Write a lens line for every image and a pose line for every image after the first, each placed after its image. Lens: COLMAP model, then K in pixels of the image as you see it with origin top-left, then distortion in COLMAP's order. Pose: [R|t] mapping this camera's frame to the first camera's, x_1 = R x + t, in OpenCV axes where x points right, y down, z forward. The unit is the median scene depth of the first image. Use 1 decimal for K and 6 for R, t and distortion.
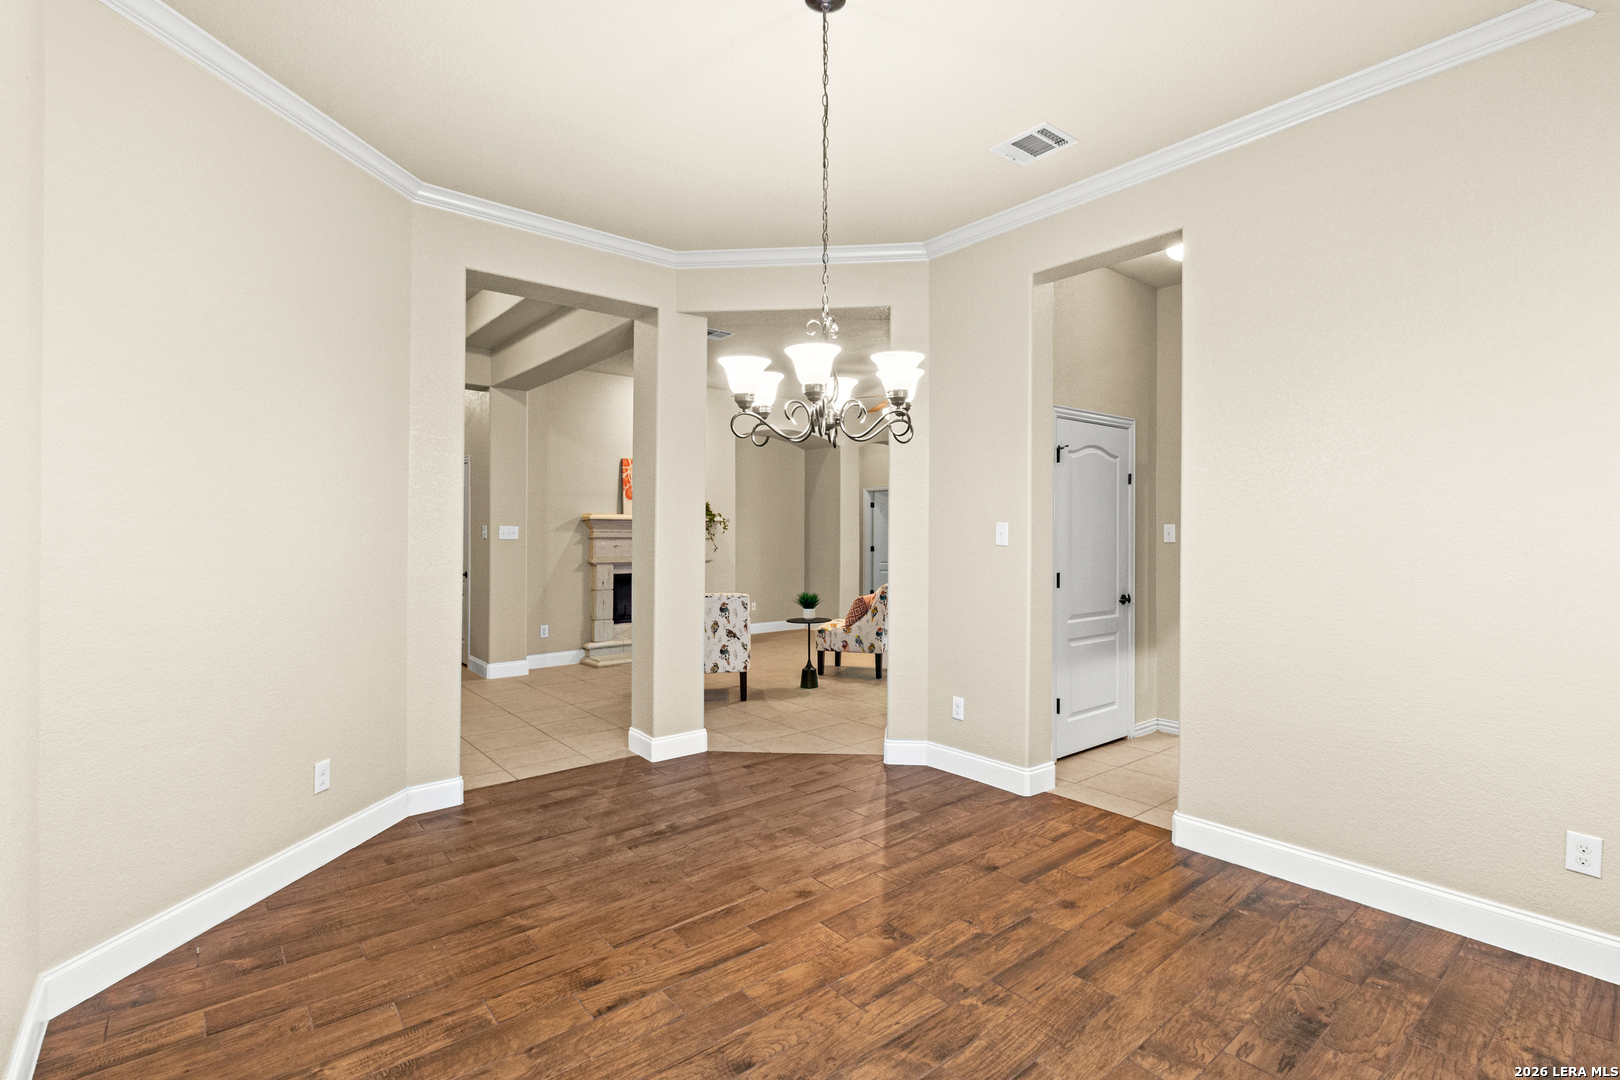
lens RADIAL K [[757.3, 0, 836.4], [0, 757.3, 531.5], [0, 0, 1]] dist [0.002469, -0.000466]
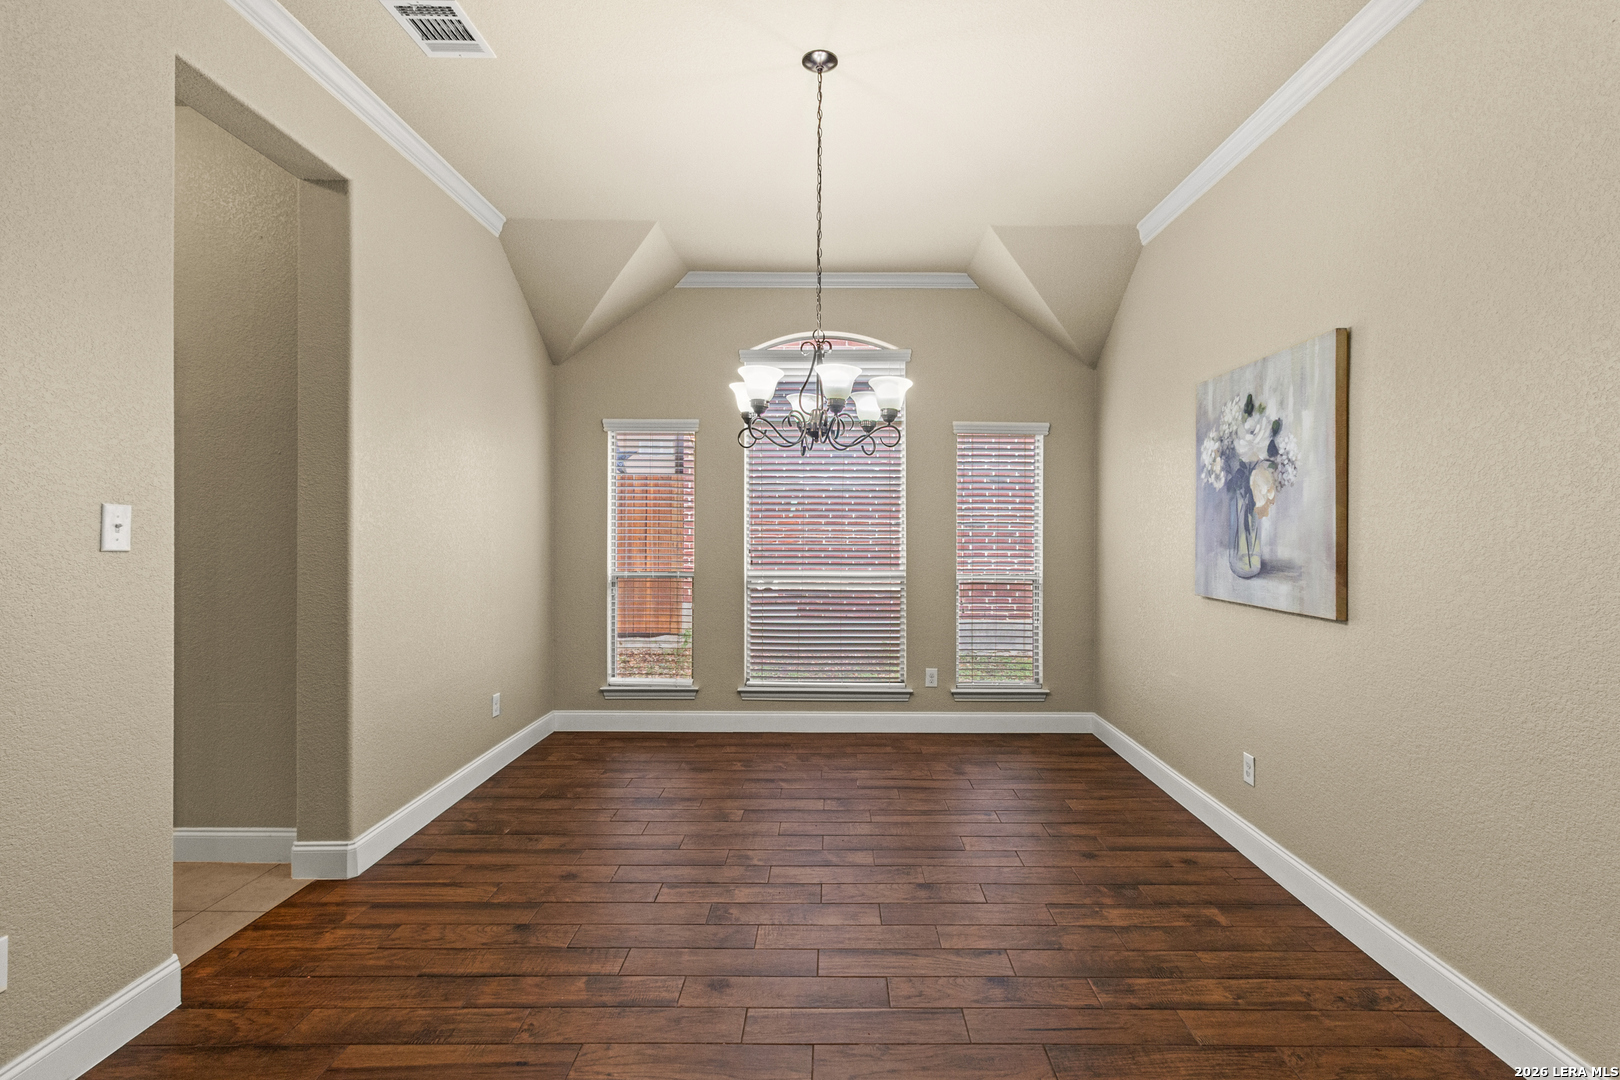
lens RADIAL K [[757.3, 0, 836.4], [0, 757.3, 531.5], [0, 0, 1]] dist [0.002469, -0.000466]
pose [[-0.762913, -0.008066, 0.646450, -0.603009], [-0.004280, 0.999963, 0.007426, -0.000139], [-0.646487, 0.002899, -0.762920, 1.427199]]
